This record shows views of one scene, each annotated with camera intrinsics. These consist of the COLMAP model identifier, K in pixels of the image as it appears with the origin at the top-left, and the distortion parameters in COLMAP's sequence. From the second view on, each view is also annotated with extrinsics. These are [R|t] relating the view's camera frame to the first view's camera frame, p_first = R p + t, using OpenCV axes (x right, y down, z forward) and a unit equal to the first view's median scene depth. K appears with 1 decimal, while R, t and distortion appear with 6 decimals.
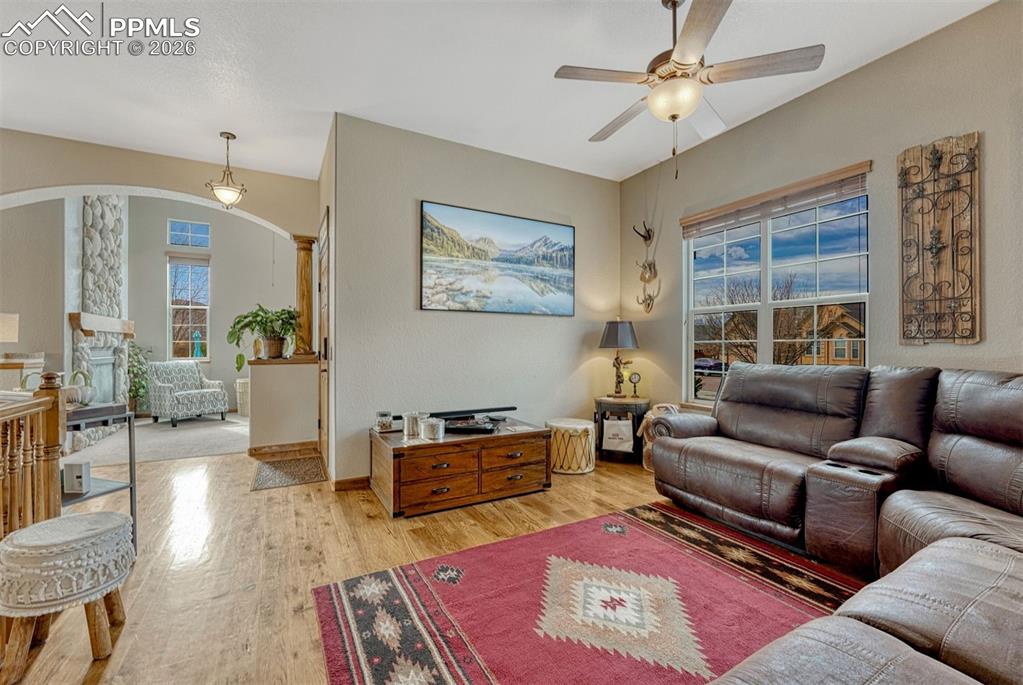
lens RADIAL K [[431.3, 0, 509.3], [0, 431.3, 339.7], [0, 0, 1]] dist [-0.004797, -0.000256]
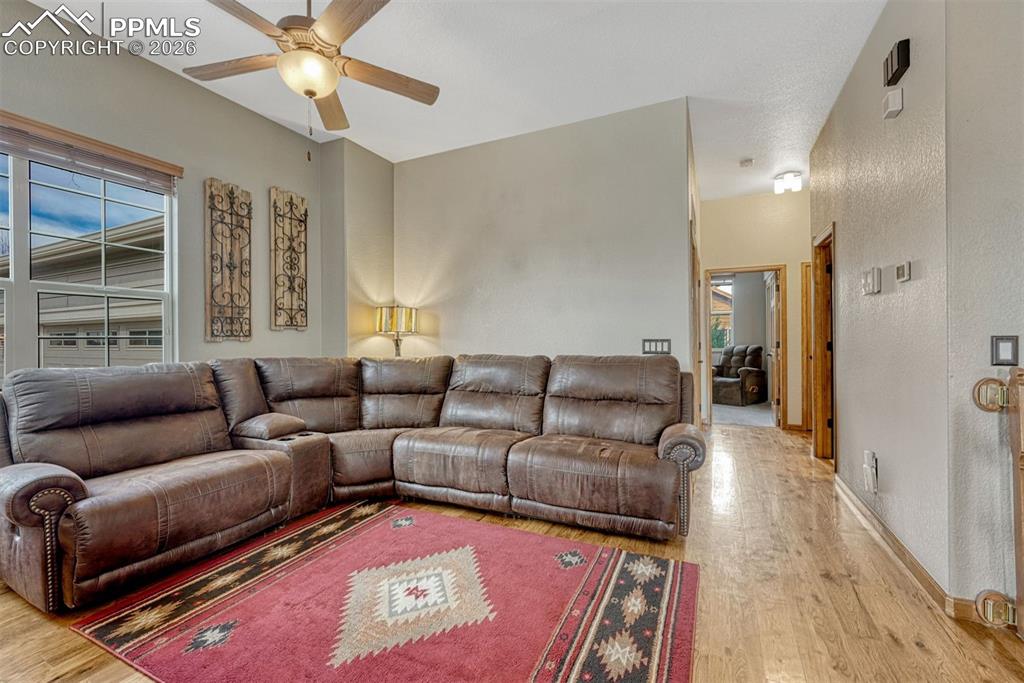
lens RADIAL K [[431.7, 0, 509.8], [0, 431.7, 338.7], [0, 0, 1]] dist [-0.004797, -0.000256]
pose [[-0.581625, 0.004022, 0.813447, -0.571132], [-0.001612, 0.999980, -0.006096, 0.010449], [-0.813456, -0.004857, -0.581607, 1.116480]]
